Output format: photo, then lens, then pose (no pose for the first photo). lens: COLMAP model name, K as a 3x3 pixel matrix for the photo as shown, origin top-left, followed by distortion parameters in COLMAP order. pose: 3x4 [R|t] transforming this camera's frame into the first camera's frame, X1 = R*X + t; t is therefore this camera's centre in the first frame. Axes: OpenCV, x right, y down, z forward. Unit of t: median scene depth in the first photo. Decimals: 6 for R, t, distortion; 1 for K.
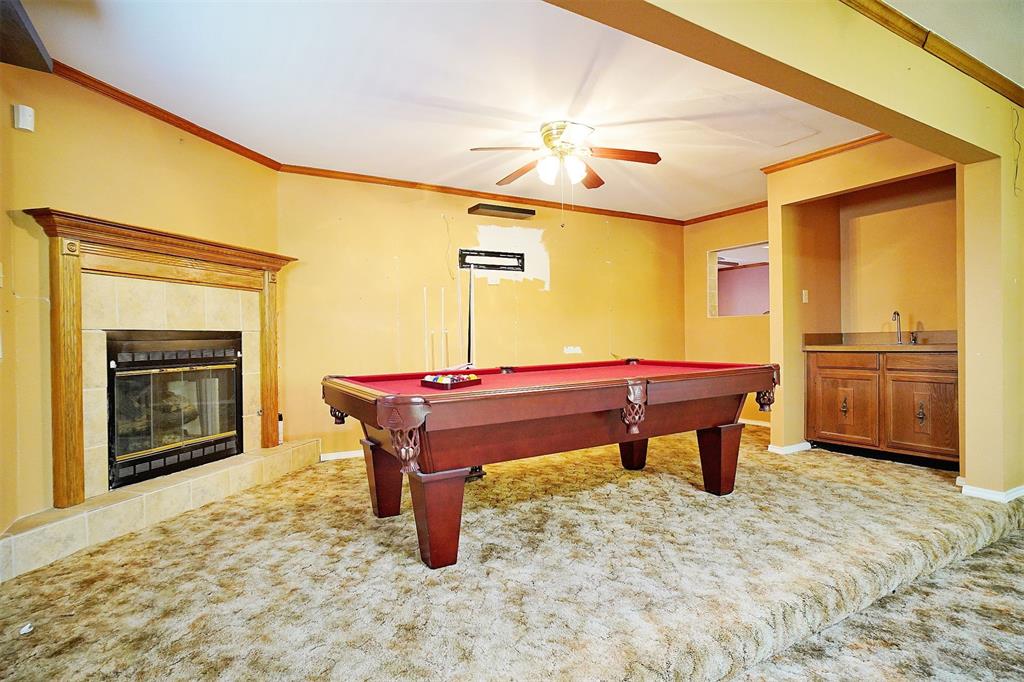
lens RADIAL K [[535.3, 0, 512.0], [0, 535.3, 341.0], [0, 0, 1]] dist [-0.025856, 0.000456]
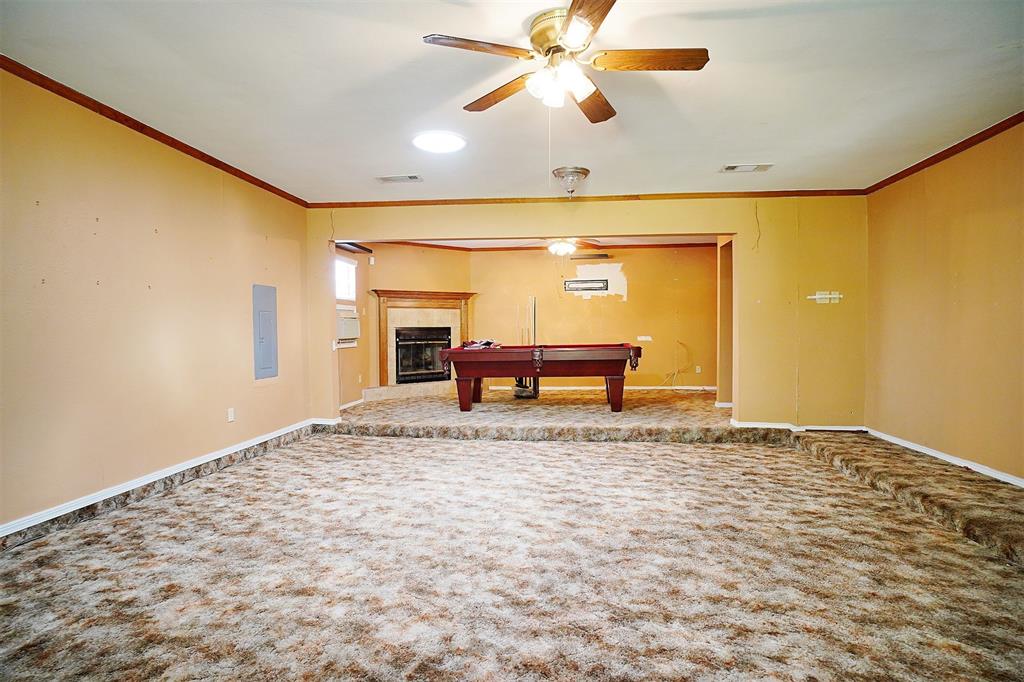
lens RADIAL K [[535.3, 0, 512.0], [0, 535.3, 341.0], [0, 0, 1]] dist [-0.025856, 0.000456]
pose [[0.822199, 0.022486, -0.568755, 1.225712], [-0.006874, 0.999539, 0.029580, -0.033891], [0.569158, -0.020411, 0.821975, -0.897988]]
